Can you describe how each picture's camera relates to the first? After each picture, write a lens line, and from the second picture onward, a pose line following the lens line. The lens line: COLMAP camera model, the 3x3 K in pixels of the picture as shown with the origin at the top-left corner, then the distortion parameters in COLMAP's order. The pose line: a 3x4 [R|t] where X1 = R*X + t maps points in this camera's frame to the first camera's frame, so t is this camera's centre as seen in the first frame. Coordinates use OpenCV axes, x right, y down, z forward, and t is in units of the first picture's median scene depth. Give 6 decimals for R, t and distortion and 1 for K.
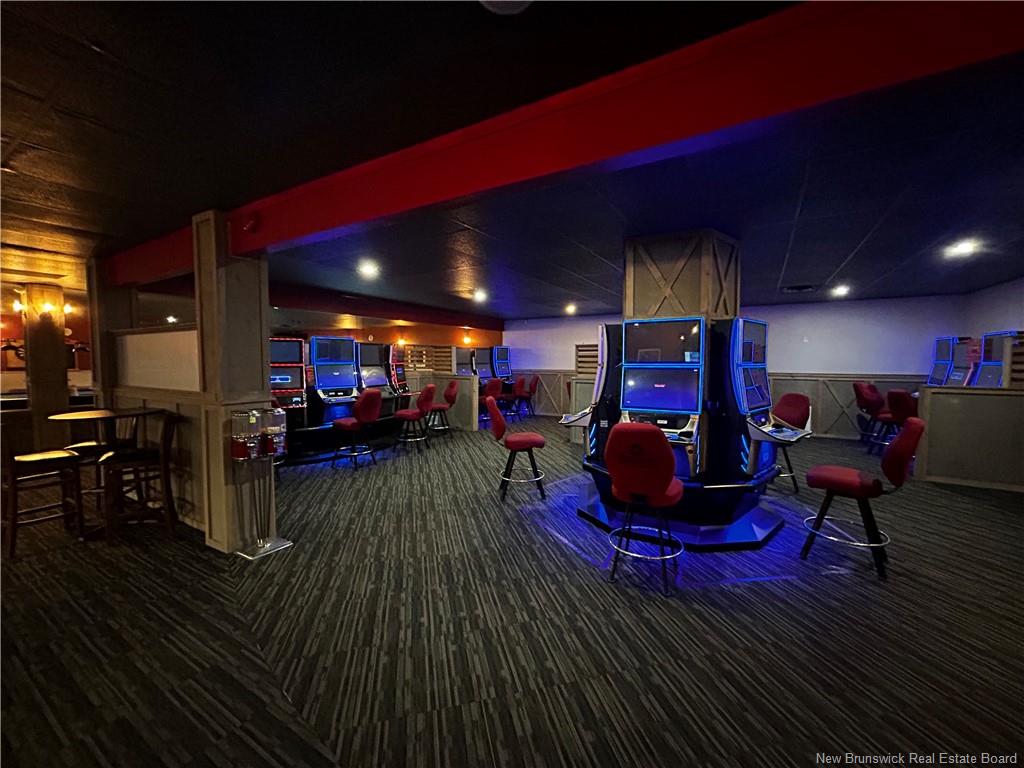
lens RADIAL K [[409.0, 0, 514.5], [0, 409.0, 383.7], [0, 0, 1]] dist [0.000356, 0.000988]
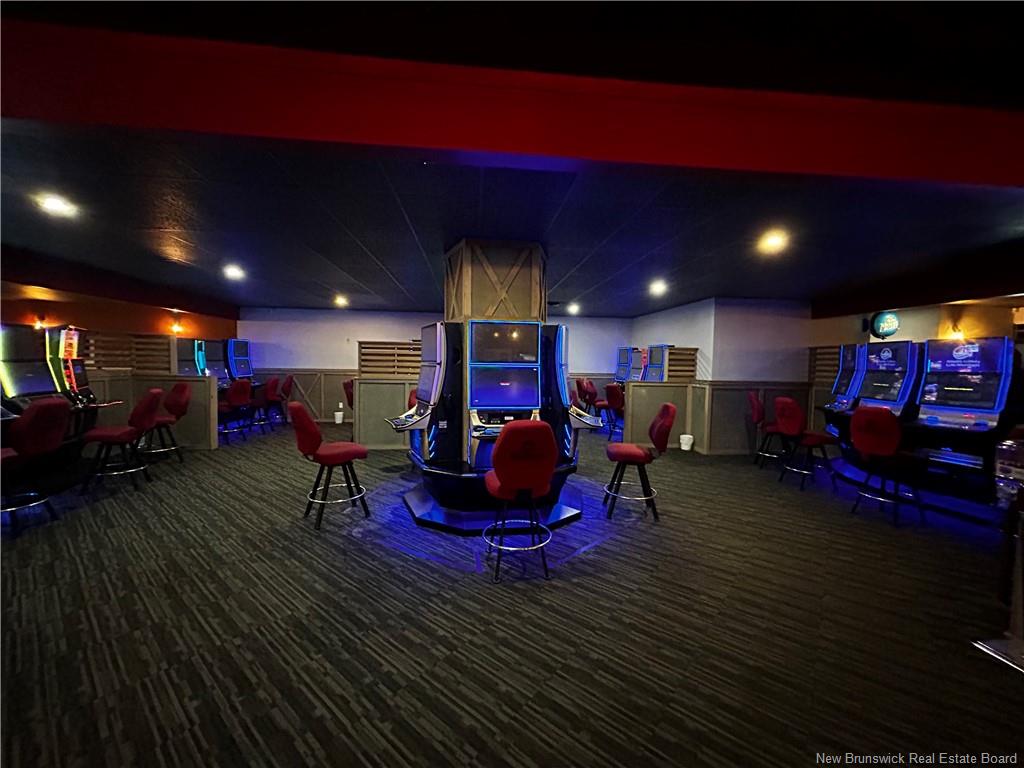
lens RADIAL K [[409.0, 0, 512.9], [0, 409.0, 384.1], [0, 0, 1]] dist [0.000356, 0.000988]
pose [[0.802755, -0.018664, 0.596017, -0.251076], [0.017227, 0.999819, 0.008106, -0.003417], [-0.596060, 0.003760, 0.802931, 0.141245]]
